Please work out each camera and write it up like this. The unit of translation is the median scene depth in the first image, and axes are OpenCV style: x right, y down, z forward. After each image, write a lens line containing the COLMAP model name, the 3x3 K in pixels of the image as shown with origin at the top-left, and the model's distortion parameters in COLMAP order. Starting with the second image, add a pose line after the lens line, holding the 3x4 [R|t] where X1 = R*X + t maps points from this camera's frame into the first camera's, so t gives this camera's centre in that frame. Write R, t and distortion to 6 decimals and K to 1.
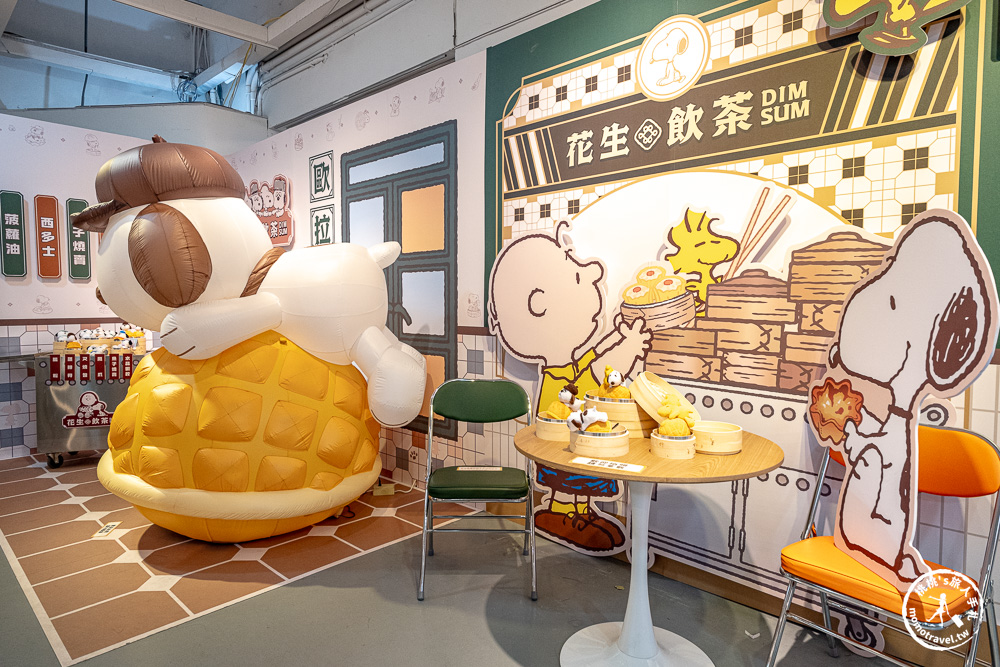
lens RADIAL K [[580.6, 0, 500.0], [0, 580.6, 333.5], [0, 0, 1]] dist [0.000880, 0.001789]
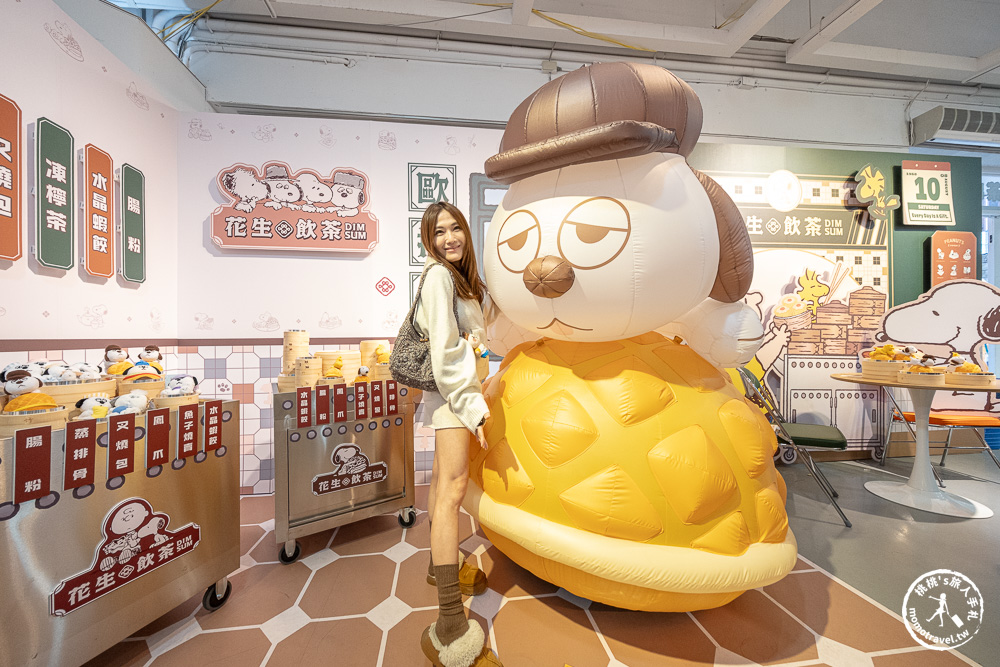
lens RADIAL K [[346.1, 0, 483.9], [0, 346.1, 336.2], [0, 0, 1]] dist [0.001265, -0.000252]
pose [[0.646123, -0.005956, 0.763210, -0.742598], [0.052969, 0.997908, -0.037055, 0.000744], [-0.761393, 0.064369, 0.645087, 0.627742]]
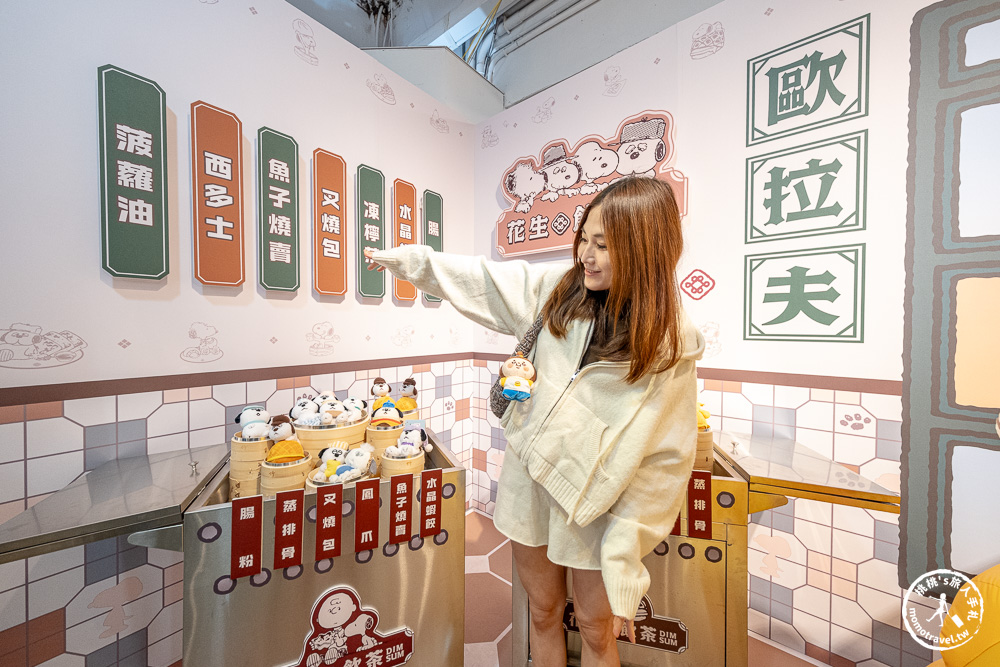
lens RADIAL K [[356.4, 0, 500.0], [0, 356.4, 333.5], [0, 0, 1]] dist [0.003616, -0.000177]
pose [[0.998008, 0.001983, 0.063051, -0.628350], [0.000480, 0.999238, -0.039018, -0.050102], [-0.063080, 0.038970, 0.997247, 0.775569]]
